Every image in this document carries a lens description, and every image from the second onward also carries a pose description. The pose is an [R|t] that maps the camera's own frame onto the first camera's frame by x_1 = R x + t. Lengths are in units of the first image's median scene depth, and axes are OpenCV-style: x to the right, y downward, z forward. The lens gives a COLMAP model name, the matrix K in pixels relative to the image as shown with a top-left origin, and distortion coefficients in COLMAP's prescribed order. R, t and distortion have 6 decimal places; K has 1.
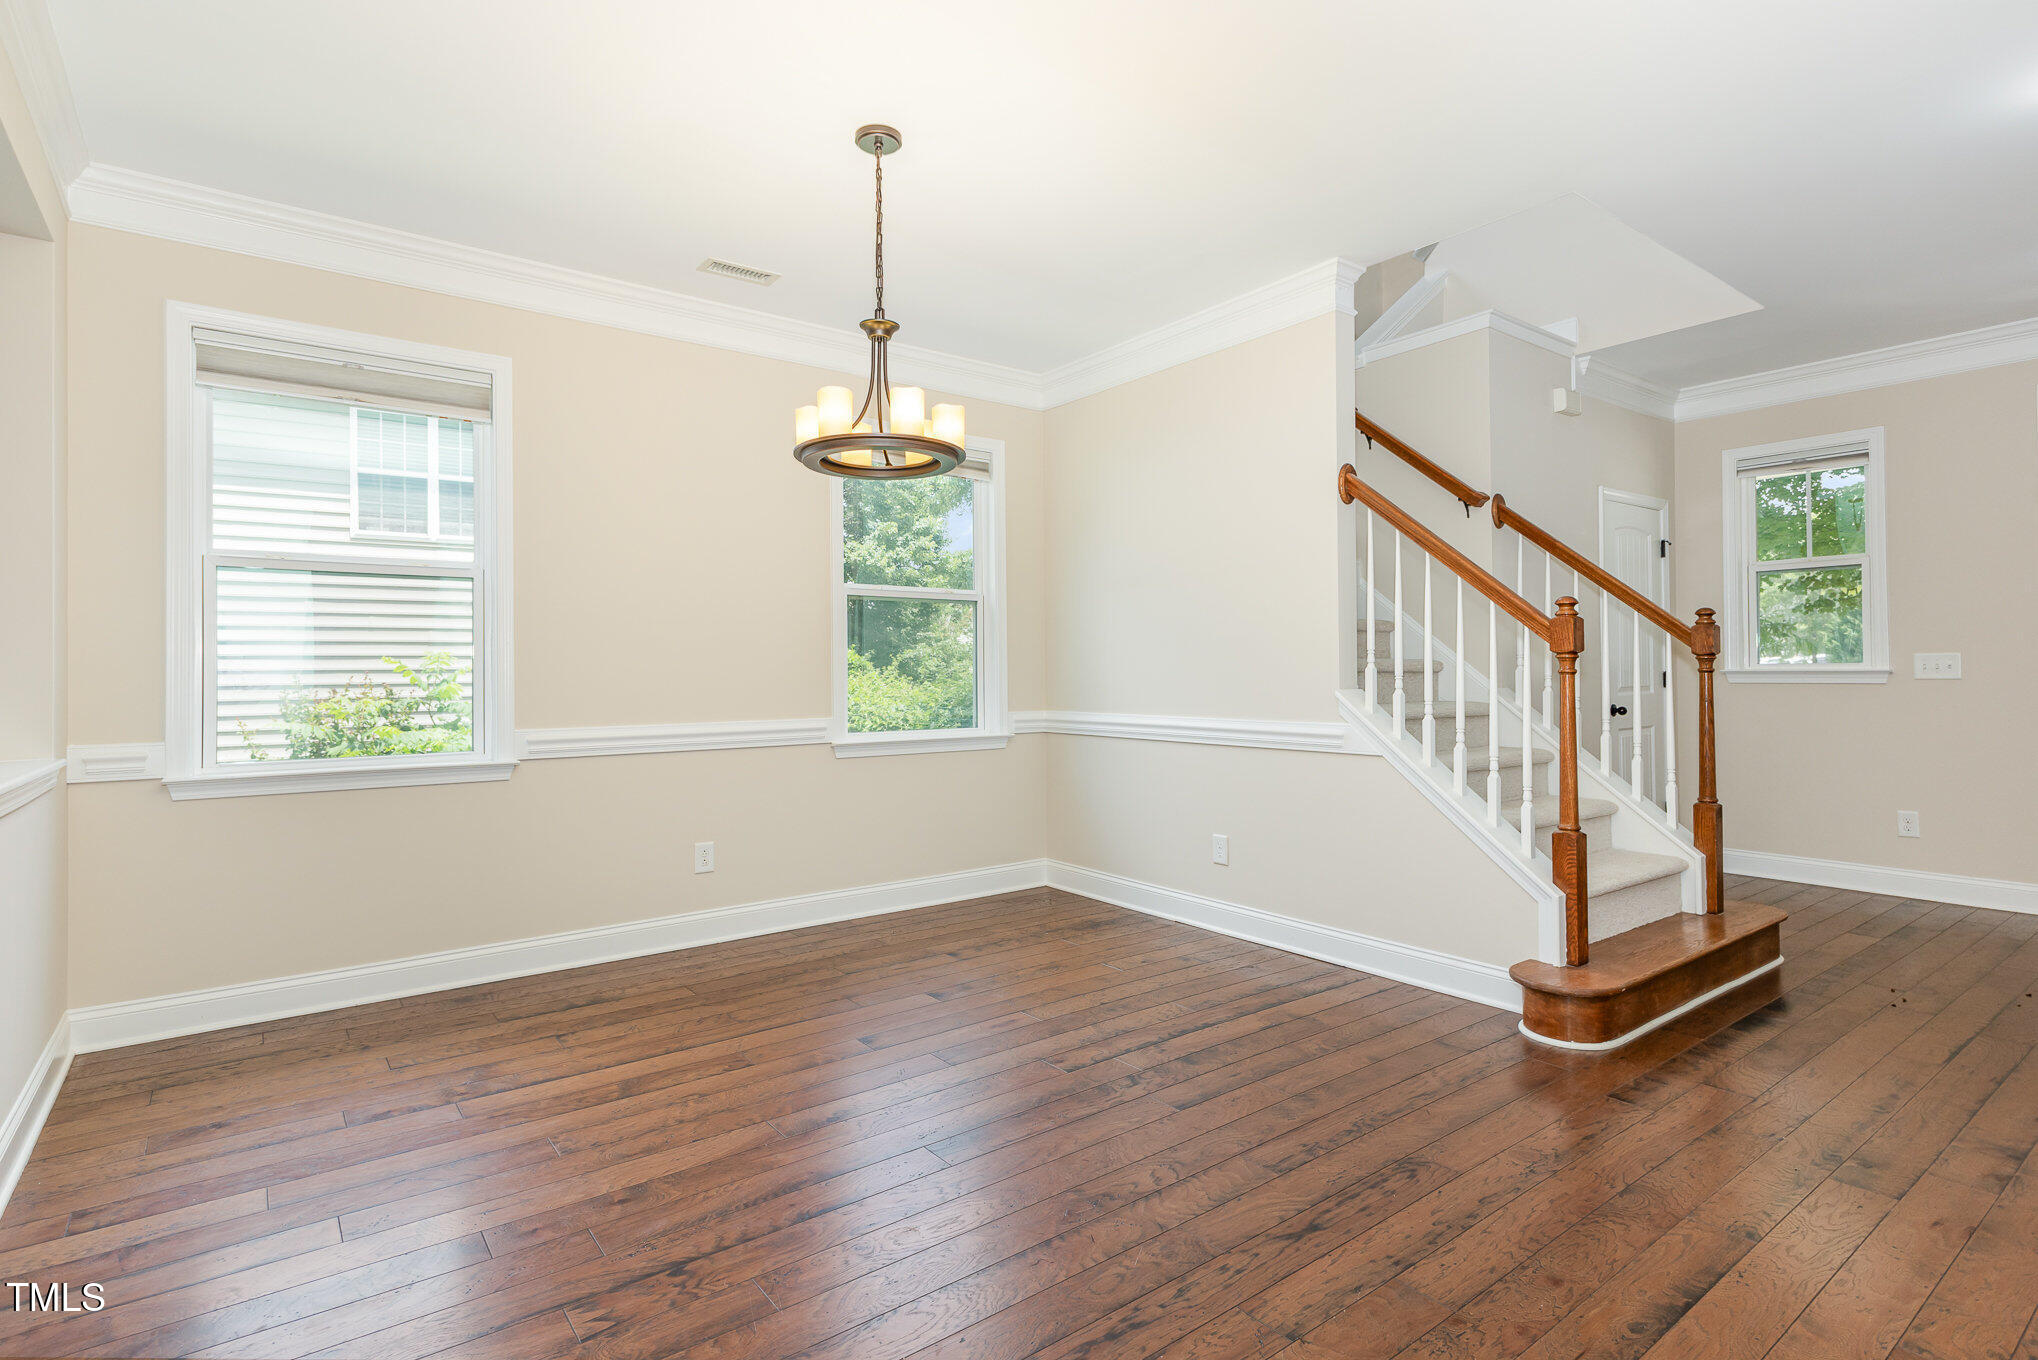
lens RADIAL K [[1020.0, 0, 1020.1], [0, 1020.0, 666.8], [0, 0, 1]] dist [0.013075, 0.000031]
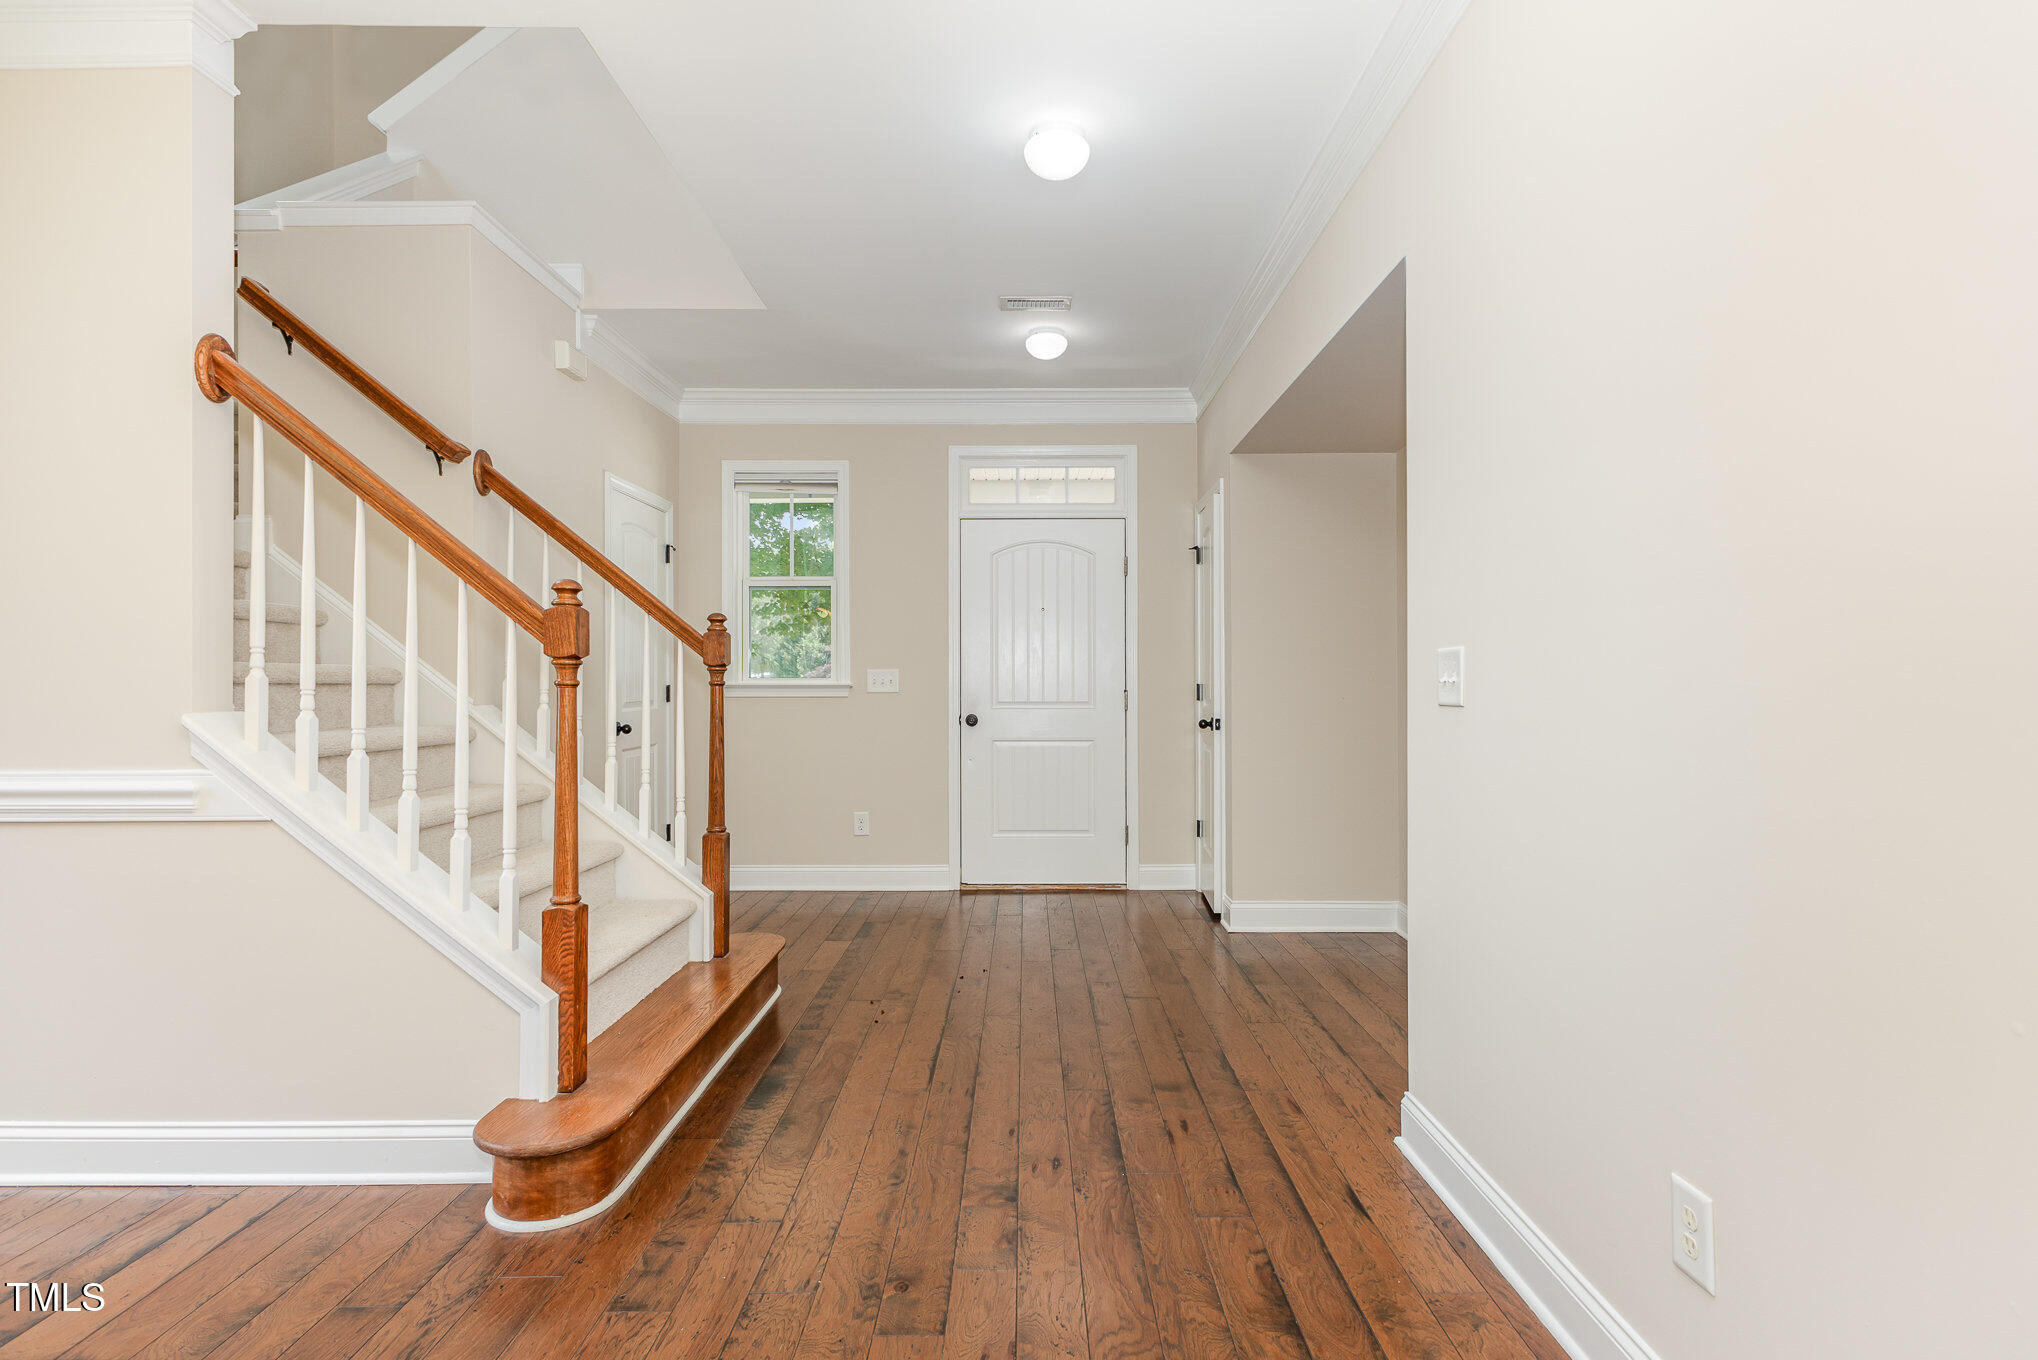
lens RADIAL K [[1002.2, 0, 1019.2], [0, 1002.2, 668.8], [0, 0, 1]] dist [0.019350, -0.006171]
pose [[0.611810, 0.017842, 0.790803, 0.141017], [-0.008655, 0.999837, -0.015862, 0.002401], [-0.790957, 0.002860, 0.611865, 0.262551]]
